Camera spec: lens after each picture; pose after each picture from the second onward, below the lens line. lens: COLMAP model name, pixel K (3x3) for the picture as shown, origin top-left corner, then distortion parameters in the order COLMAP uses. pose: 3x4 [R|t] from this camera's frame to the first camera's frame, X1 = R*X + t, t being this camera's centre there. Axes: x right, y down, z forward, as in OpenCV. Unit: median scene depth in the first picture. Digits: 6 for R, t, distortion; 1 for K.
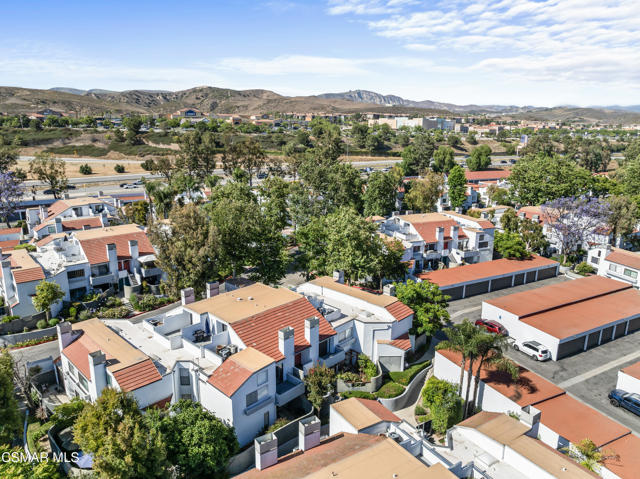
lens RADIAL K [[446.2, 0, 320.0], [0, 446.2, 239.5], [0, 0, 1]] dist [-0.035888, -0.002299]
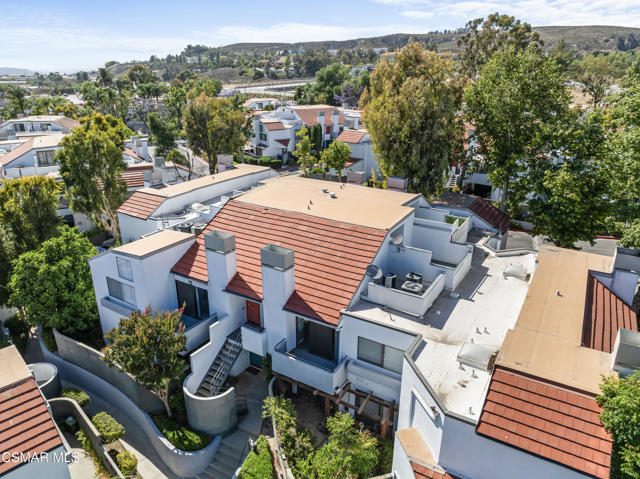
lens RADIAL K [[446.2, 0, 320.0], [0, 446.2, 239.5], [0, 0, 1]] dist [-0.035888, -0.002299]
pose [[0.201700, 0.336998, -0.919647, 0.351386], [-0.237498, 0.927750, 0.287878, 0.027732], [0.950217, 0.160350, 0.267163, 0.818131]]
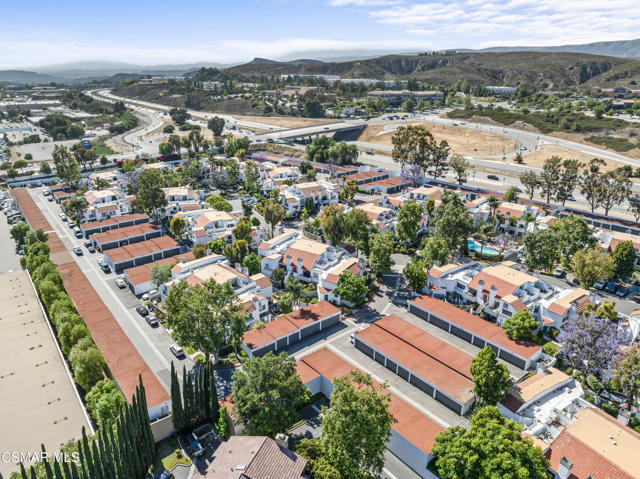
lens RADIAL K [[446.2, 0, 320.0], [0, 446.2, 239.5], [0, 0, 1]] dist [-0.035888, -0.002299]
pose [[0.198318, 0.337966, -0.920027, 2.076290], [-0.240401, 0.926771, 0.288623, -0.614636], [0.950199, 0.163936, 0.265042, 0.364836]]
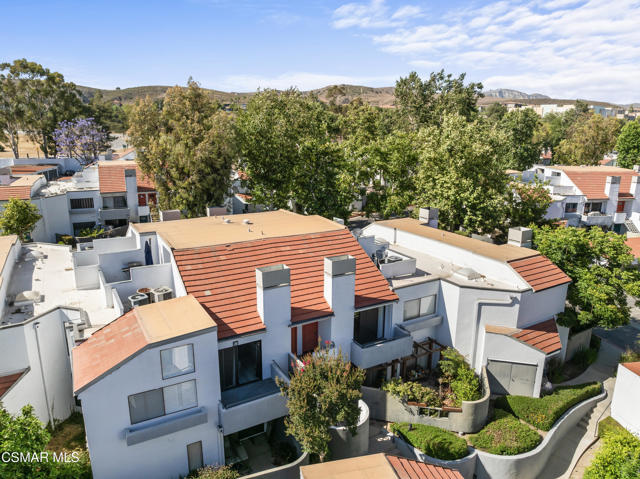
lens RADIAL K [[446.2, 0, 320.0], [0, 446.2, 239.5], [0, 0, 1]] dist [-0.035888, -0.002299]
pose [[0.958830, 0.065732, -0.276268, 0.081023], [-0.066610, 0.997760, 0.006215, 0.139564], [0.276057, 0.012443, 0.961061, 0.477975]]
